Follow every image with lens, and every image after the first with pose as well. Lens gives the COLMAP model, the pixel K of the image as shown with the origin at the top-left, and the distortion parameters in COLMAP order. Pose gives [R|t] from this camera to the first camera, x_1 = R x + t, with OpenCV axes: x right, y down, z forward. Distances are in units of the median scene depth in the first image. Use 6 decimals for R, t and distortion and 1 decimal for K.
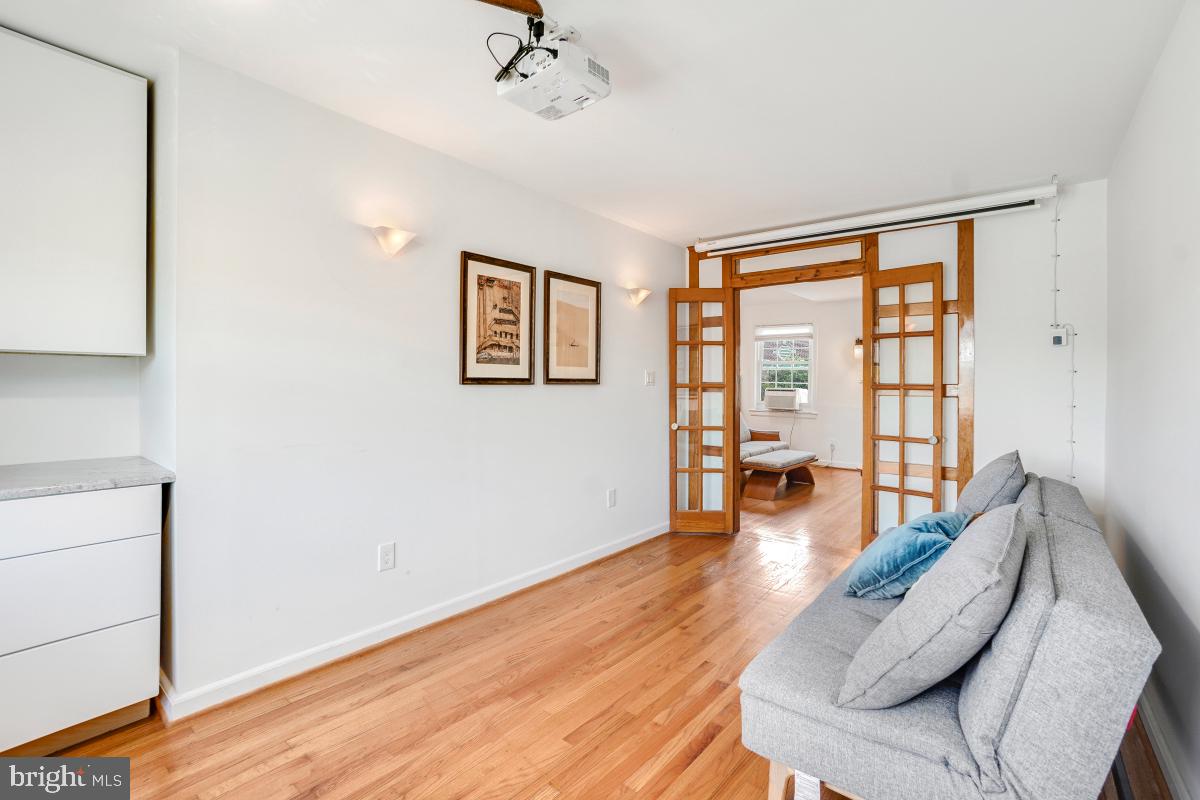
lens RADIAL K [[565.5, 0, 597.5], [0, 565.5, 382.4], [0, 0, 1]] dist [-0.001872, -0.000004]
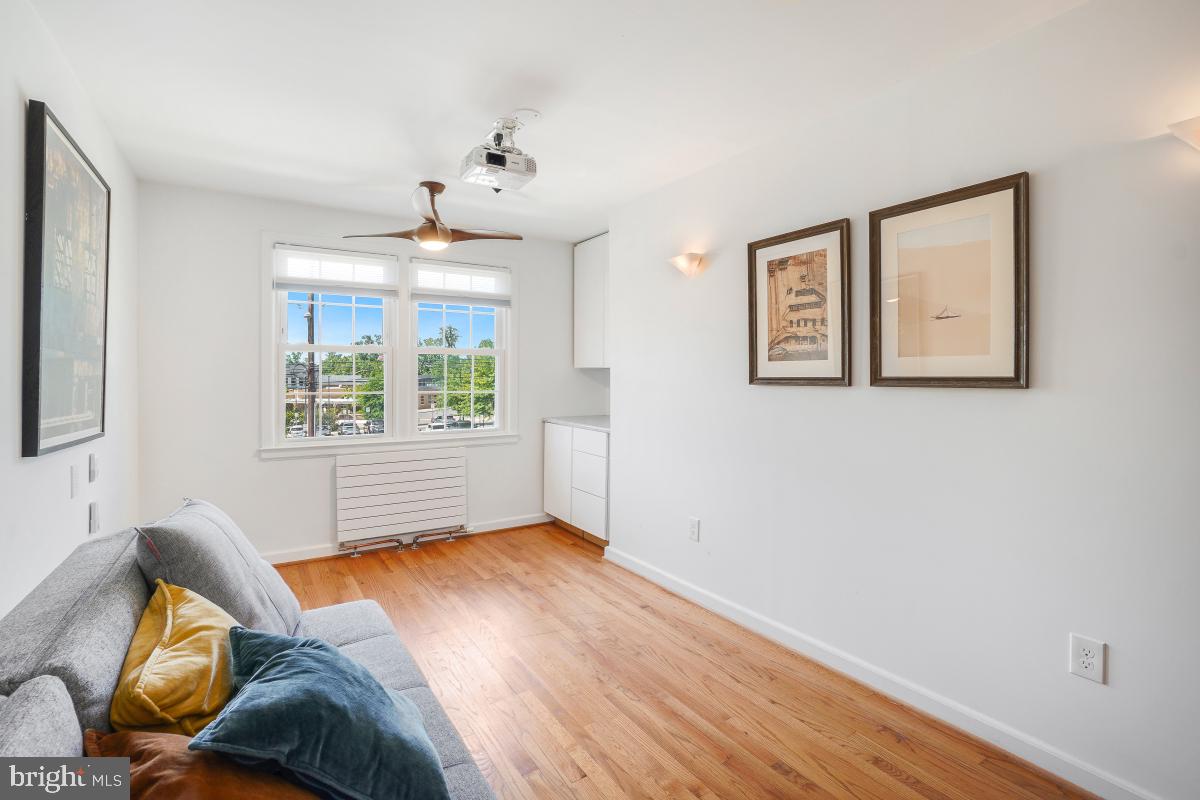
lens RADIAL K [[565.5, 0, 597.5], [0, 565.5, 382.4], [0, 0, 1]] dist [-0.001872, -0.000004]
pose [[-0.312817, -0.005663, -0.949796, 0.696504], [-0.011922, 0.999927, -0.002036, 0.004591], [0.949738, 0.010687, -0.312862, 0.999207]]
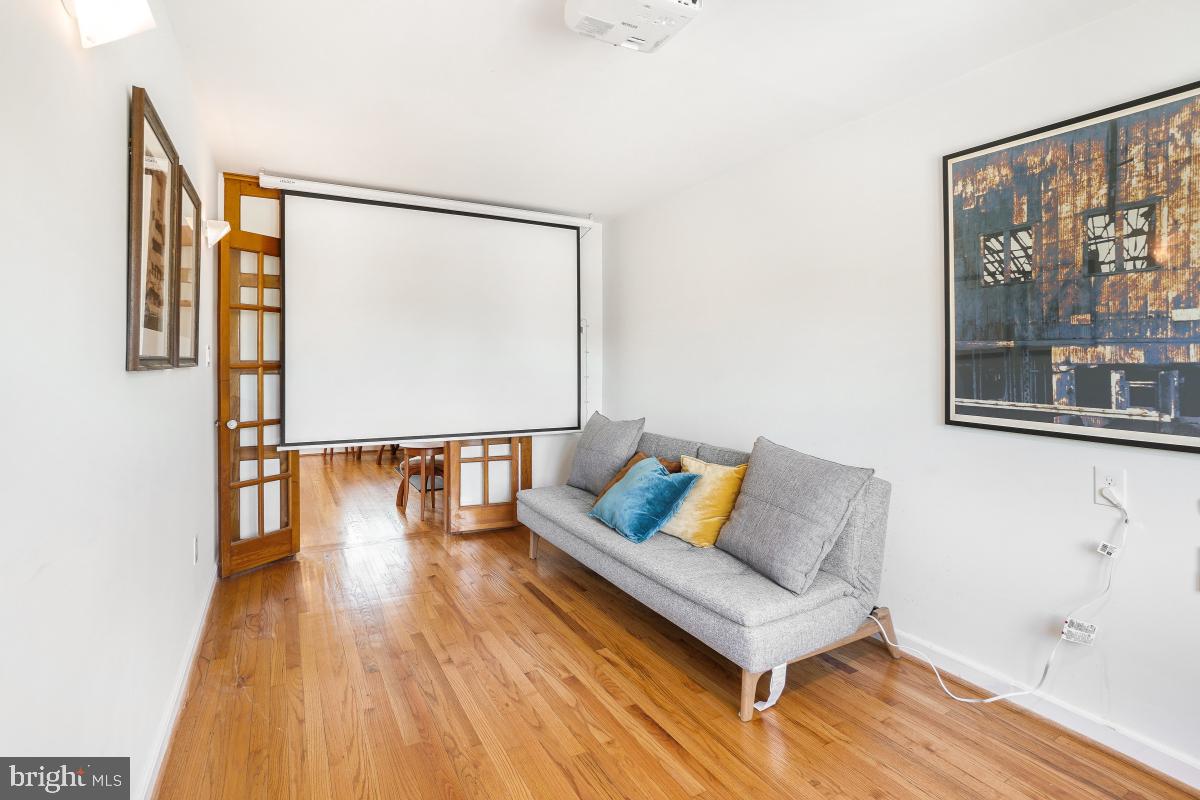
lens RADIAL K [[588.6, 0, 599.6], [0, 588.6, 350.1], [0, 0, 1]] dist [-0.033443, -0.000013]
pose [[0.372561, 0.000960, 0.928007, -0.506422], [0.006844, 0.999969, -0.003782, -0.012372], [-0.927982, 0.007760, 0.372543, 0.441903]]
